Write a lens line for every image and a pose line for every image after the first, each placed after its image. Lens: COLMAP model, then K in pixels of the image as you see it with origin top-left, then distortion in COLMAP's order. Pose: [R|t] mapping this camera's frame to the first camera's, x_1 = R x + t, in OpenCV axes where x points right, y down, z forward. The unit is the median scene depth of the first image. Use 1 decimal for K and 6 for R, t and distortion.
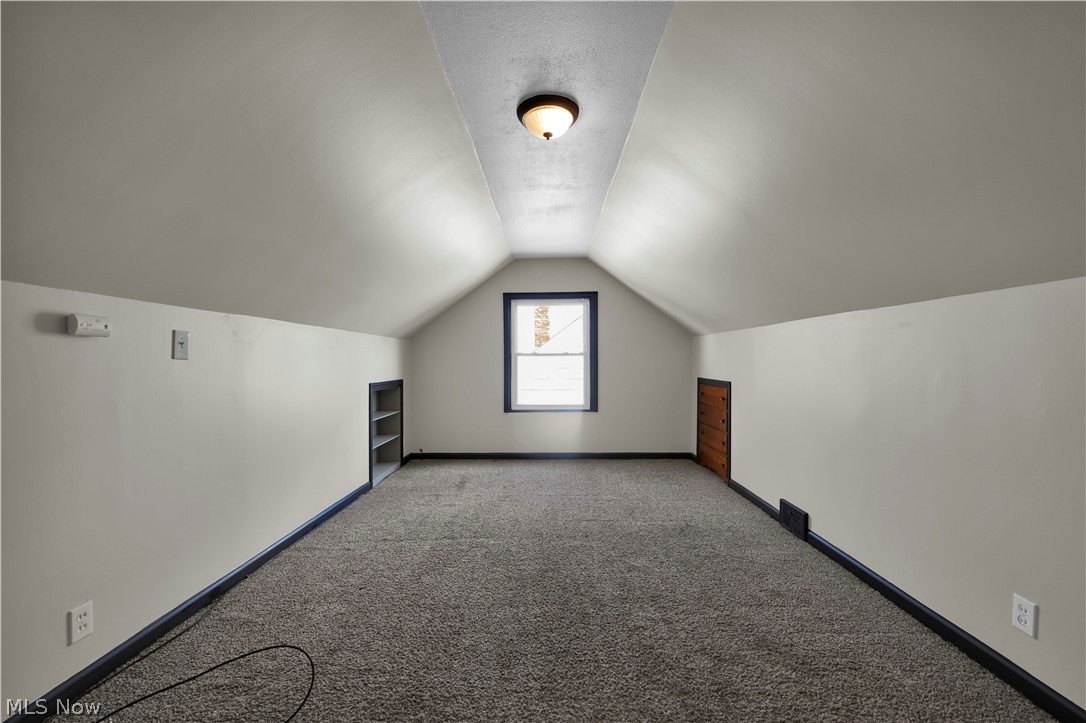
lens RADIAL K [[440.6, 0, 542.8], [0, 440.6, 363.6], [0, 0, 1]] dist [-0.000397, 0.000205]
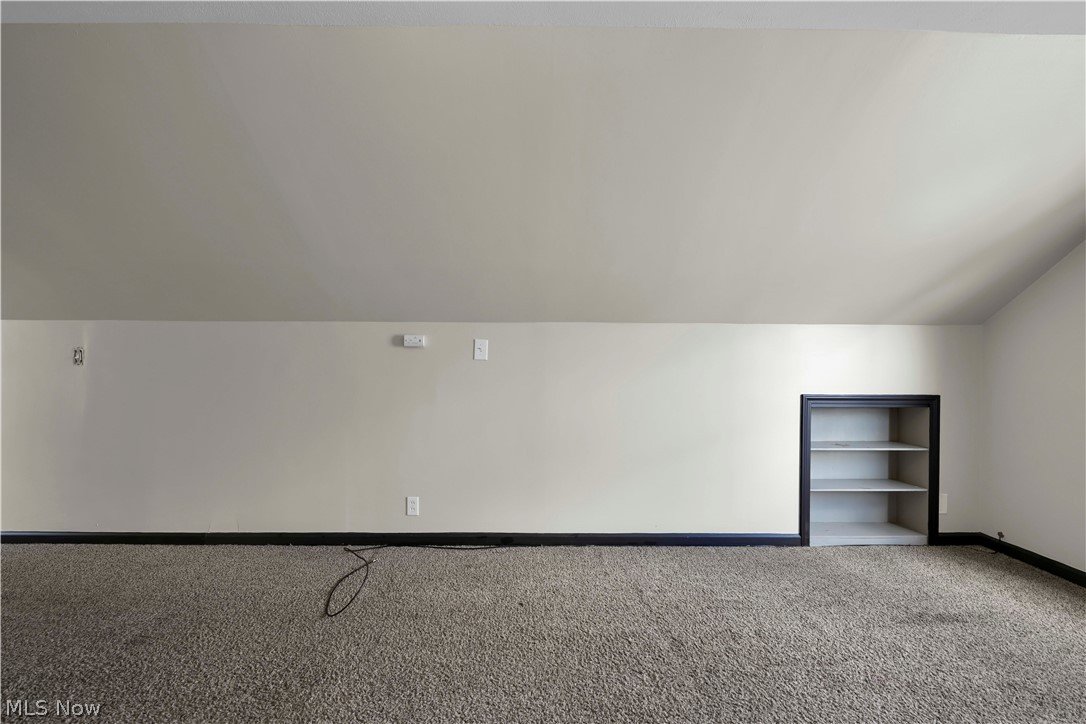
lens RADIAL K [[440.6, 0, 542.8], [0, 440.6, 364.1], [0, 0, 1]] dist [-0.000397, 0.000205]
pose [[0.023951, 0.006304, -0.999693, 0.296173], [-0.009736, 0.999934, 0.006072, -0.002785], [0.999666, 0.009588, 0.024010, 0.579507]]
